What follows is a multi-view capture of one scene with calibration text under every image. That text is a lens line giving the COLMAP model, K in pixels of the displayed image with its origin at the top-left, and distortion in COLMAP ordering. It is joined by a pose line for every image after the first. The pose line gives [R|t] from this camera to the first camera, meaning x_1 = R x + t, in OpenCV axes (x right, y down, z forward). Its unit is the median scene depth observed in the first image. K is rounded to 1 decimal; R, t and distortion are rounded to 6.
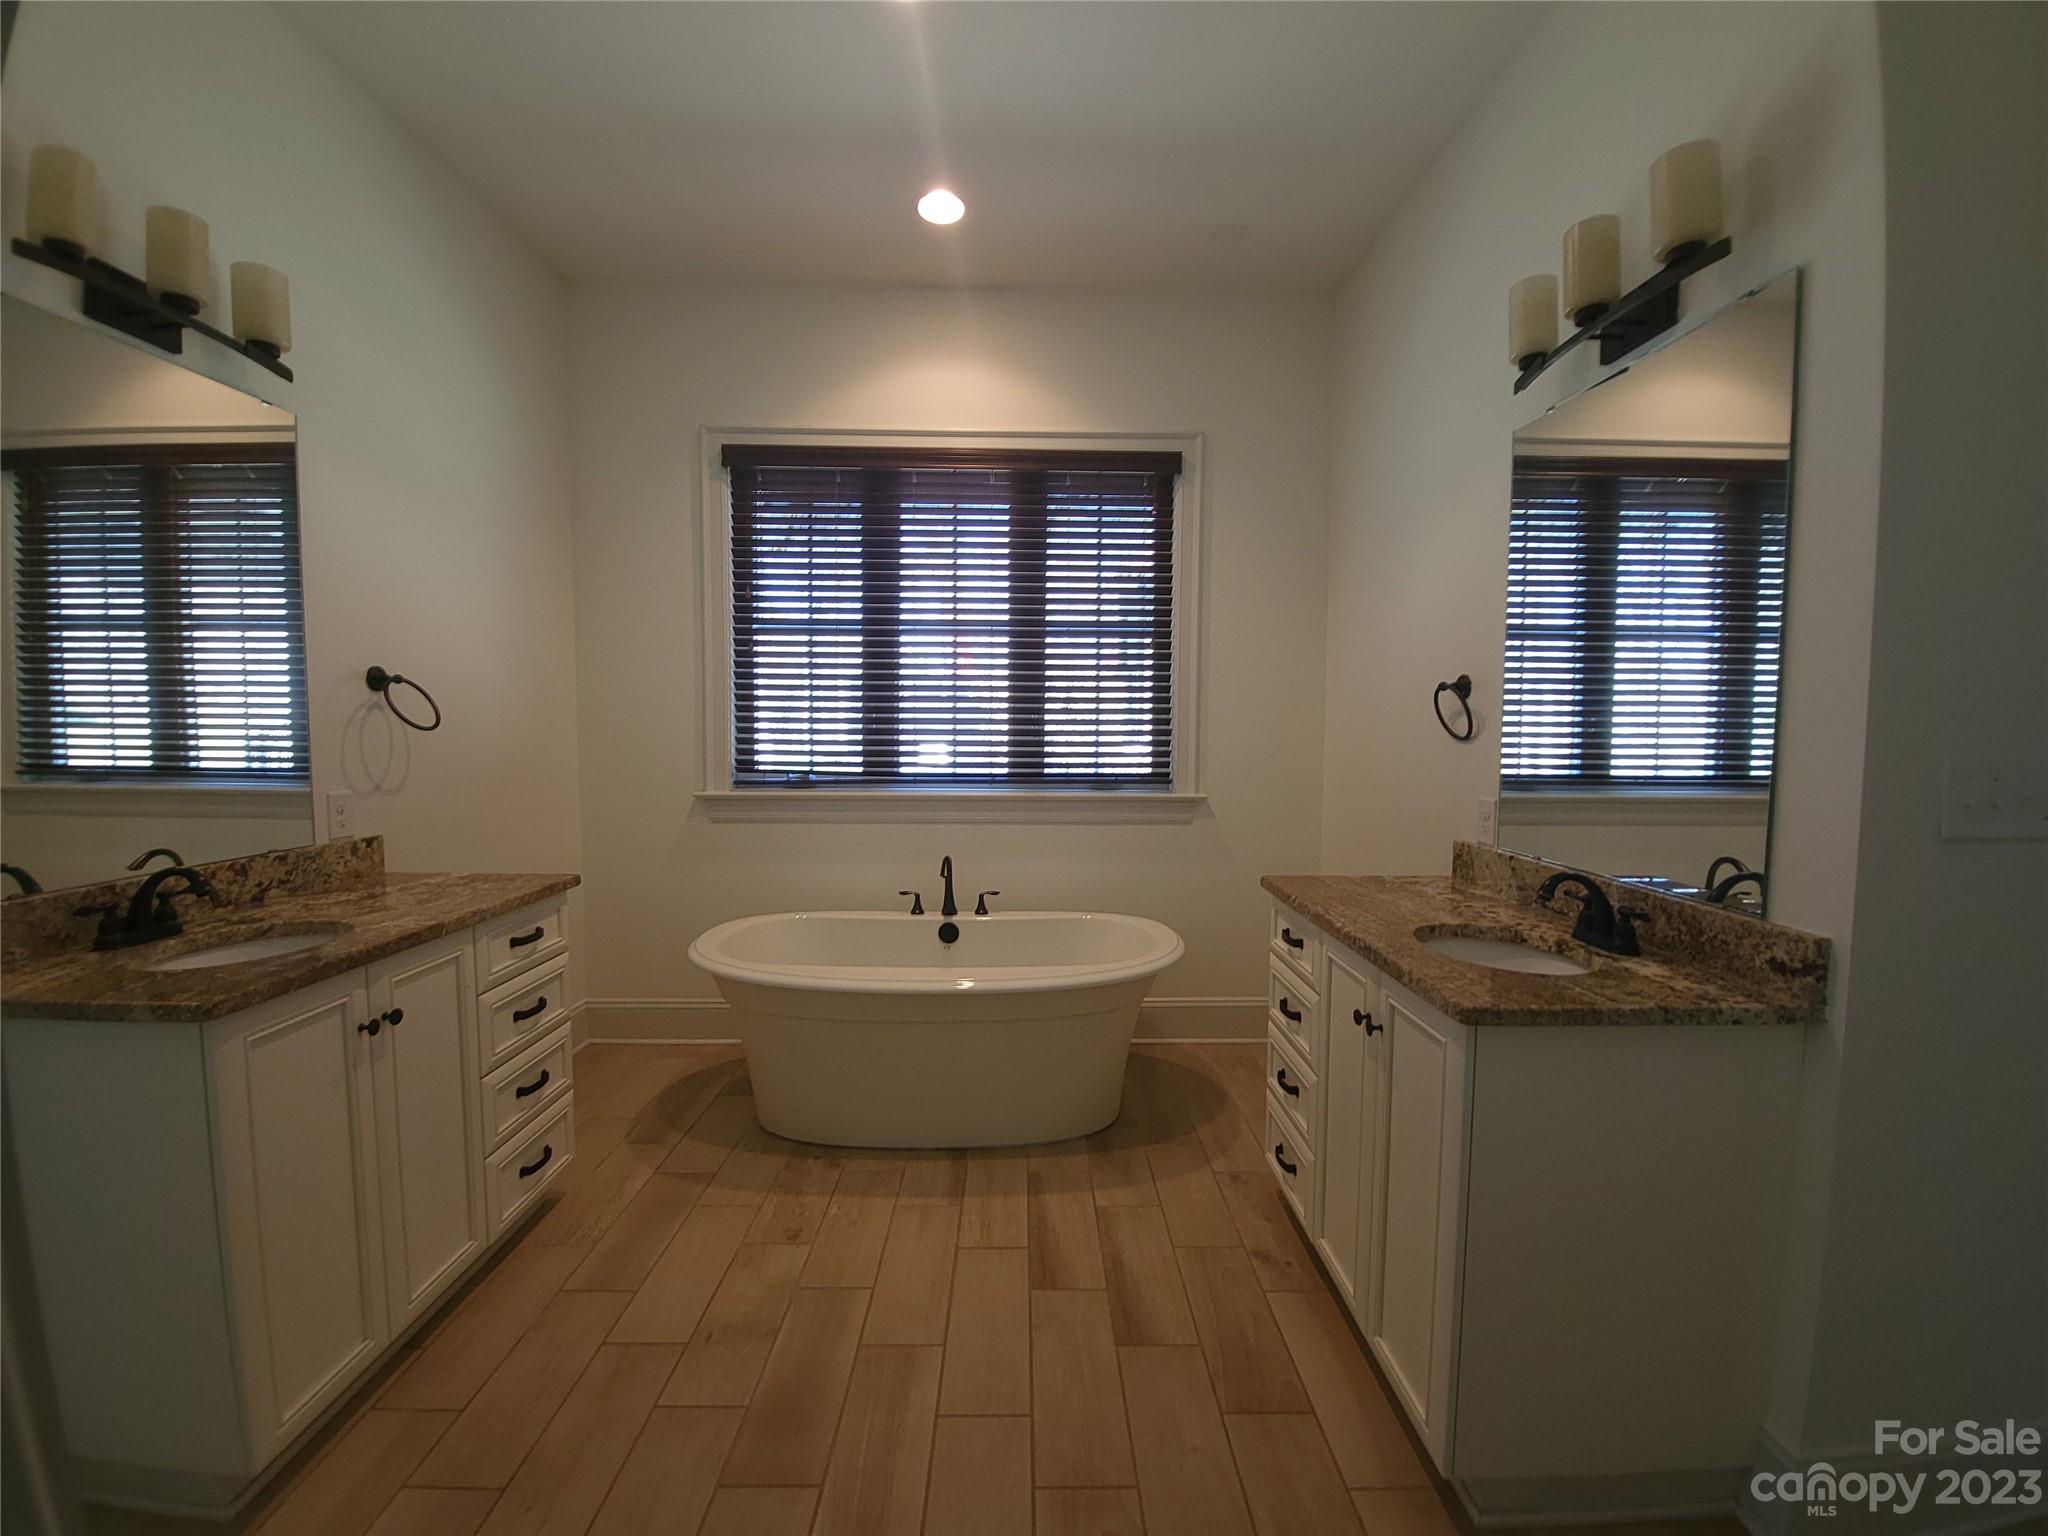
lens RADIAL K [[823.6, 0, 1026.6], [0, 823.6, 773.3], [0, 0, 1]] dist [-0.001028, -0.000121]
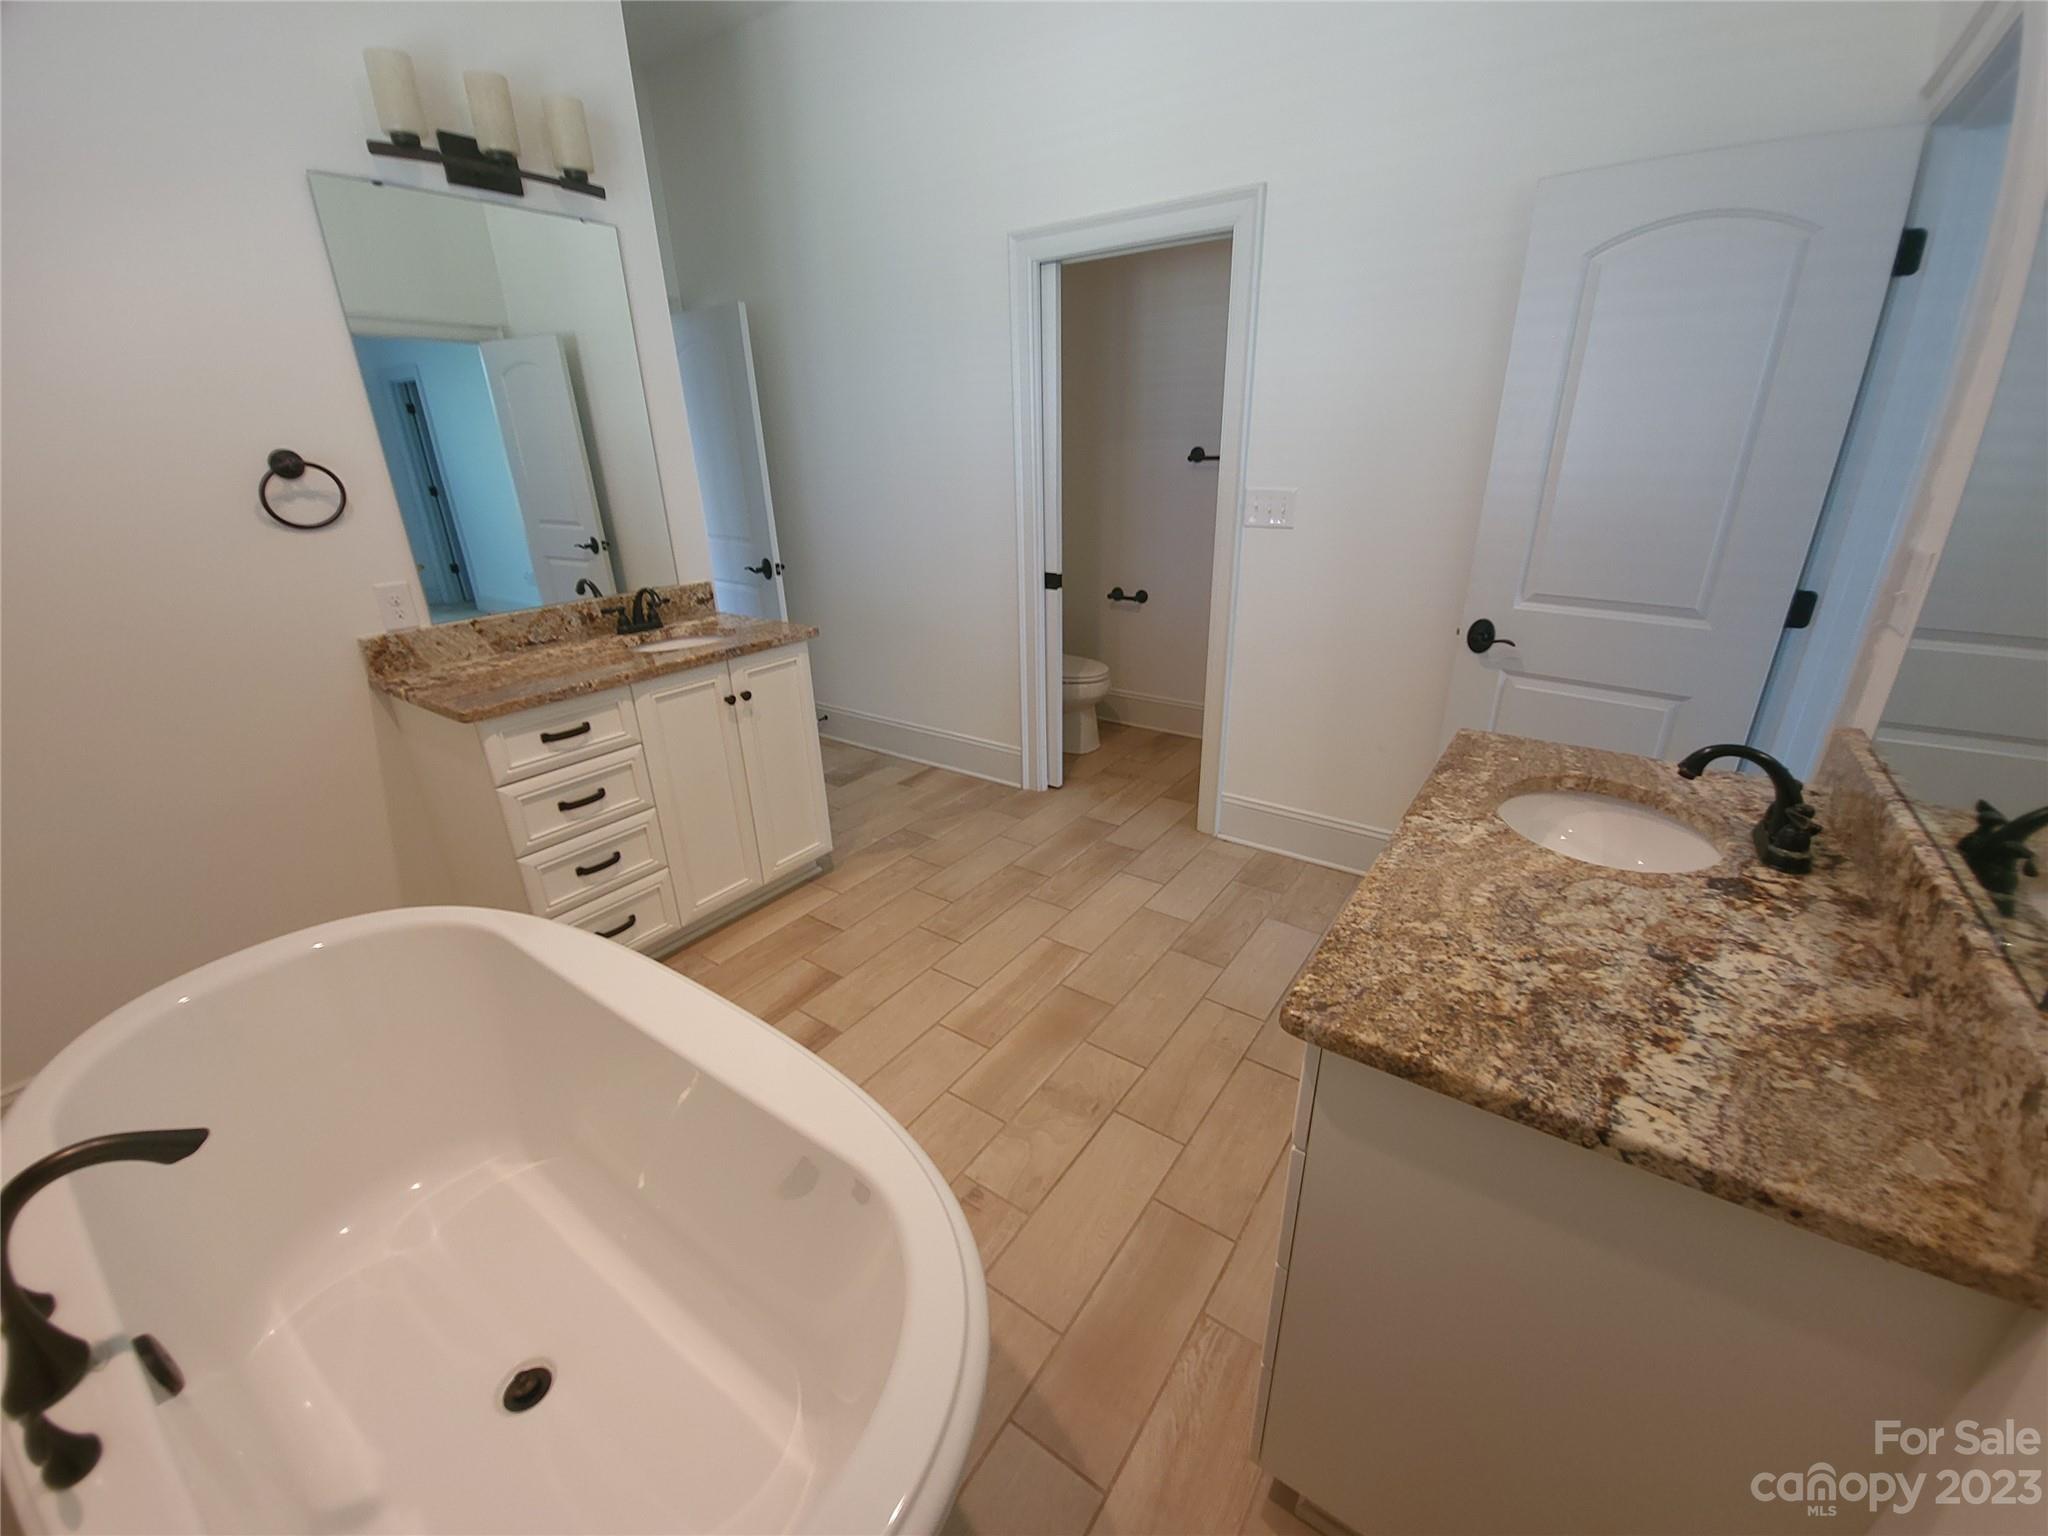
lens RADIAL K [[823.6, 0, 1026.6], [0, 823.6, 773.3], [0, 0, 1]] dist [-0.001028, -0.000121]
pose [[-0.812393, -0.205207, 0.545809, -0.829452], [0.055835, 0.904354, 0.423115, -0.176266], [-0.580430, 0.374211, -0.723233, 1.709578]]
